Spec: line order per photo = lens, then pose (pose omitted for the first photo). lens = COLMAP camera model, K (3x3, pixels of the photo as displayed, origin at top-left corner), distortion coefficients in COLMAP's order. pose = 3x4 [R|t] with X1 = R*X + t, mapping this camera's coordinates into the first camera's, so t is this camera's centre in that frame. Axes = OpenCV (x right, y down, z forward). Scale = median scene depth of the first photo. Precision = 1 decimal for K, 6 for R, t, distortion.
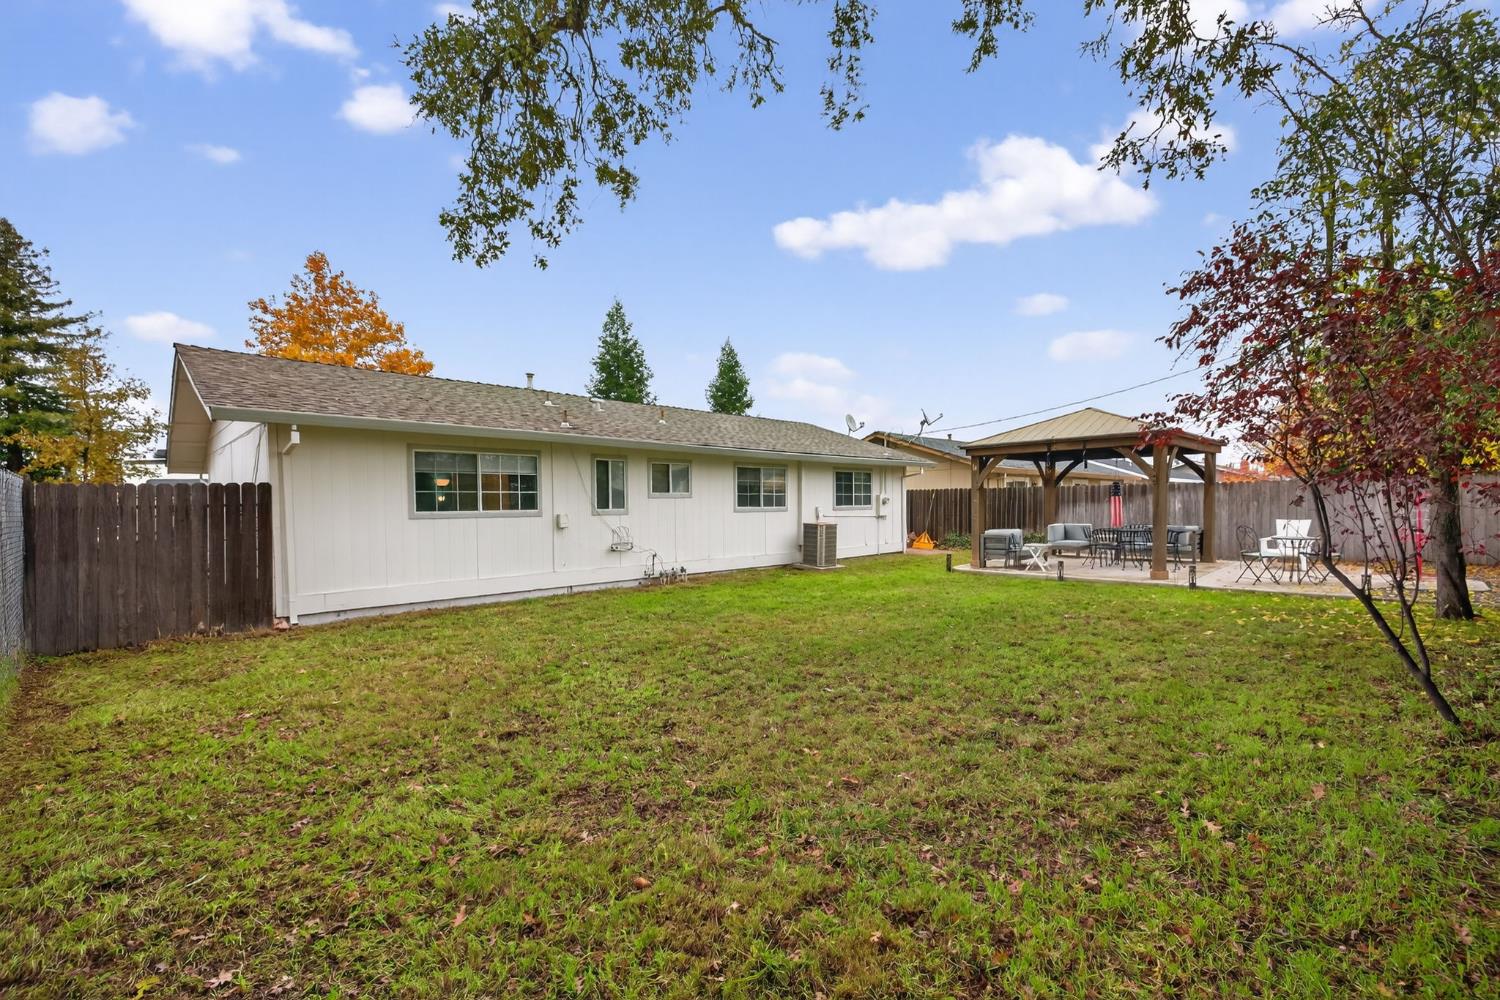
lens RADIAL K [[639.8, 0, 758.1], [0, 639.8, 500.1], [0, 0, 1]] dist [-0.000014, 0.000167]
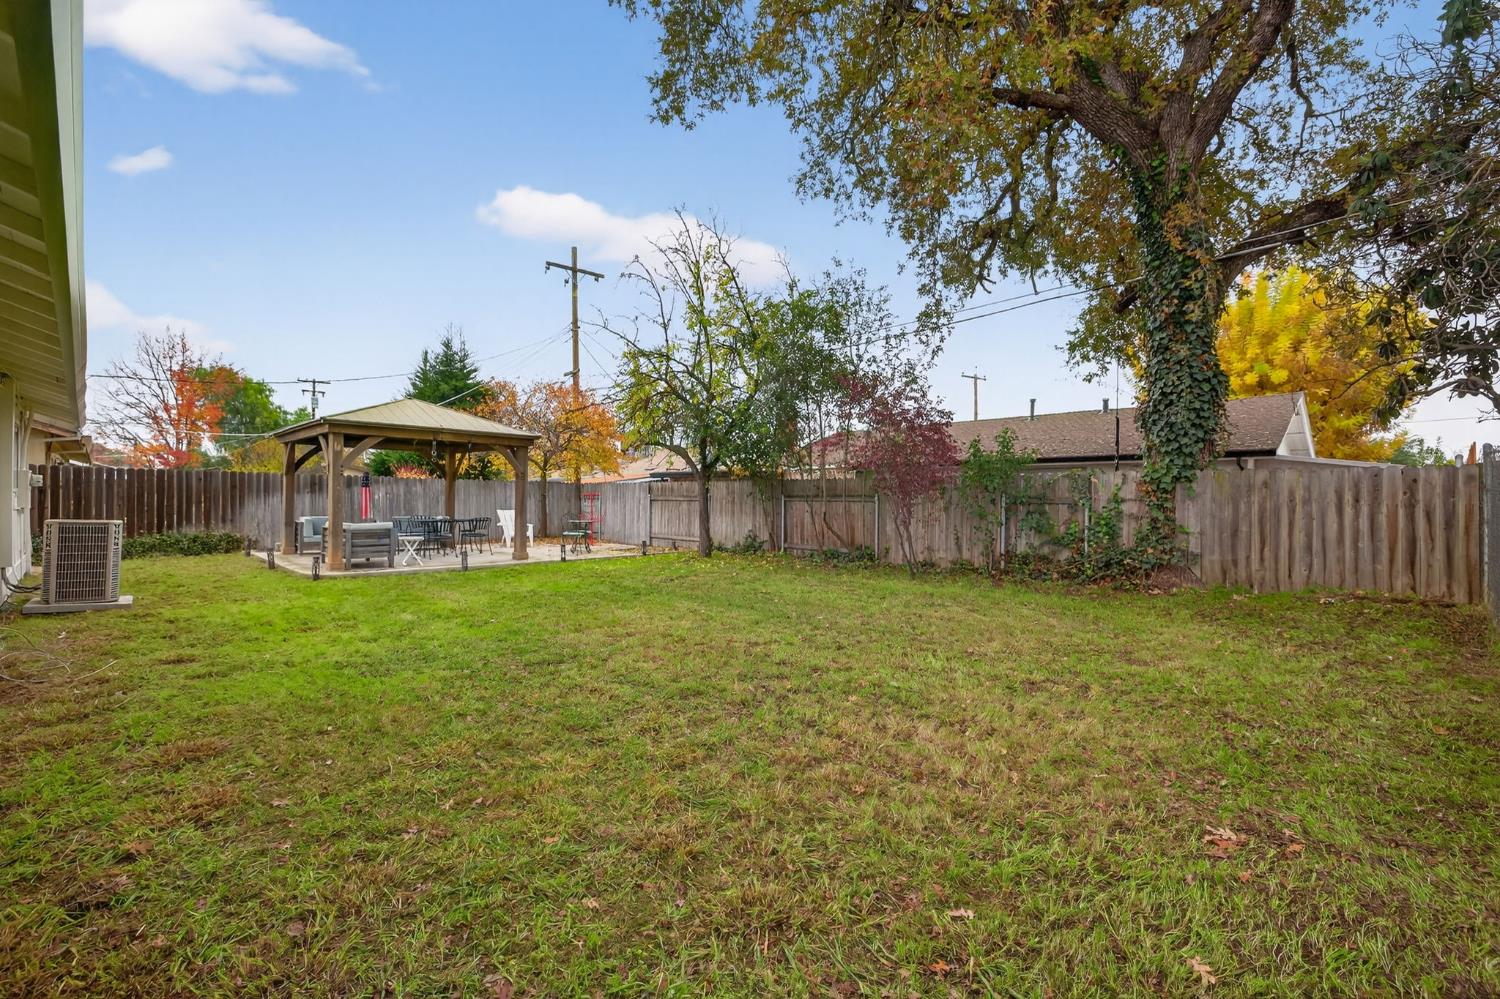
lens RADIAL K [[617.6, 0, 759.1], [0, 617.6, 486.1], [0, 0, 1]] dist [-0.000805, -0.000064]
pose [[-0.054447, 0.034137, 0.997933, -0.494597], [-0.018853, 0.999202, -0.035209, 0.017390], [-0.998339, -0.020731, -0.053760, 0.558277]]
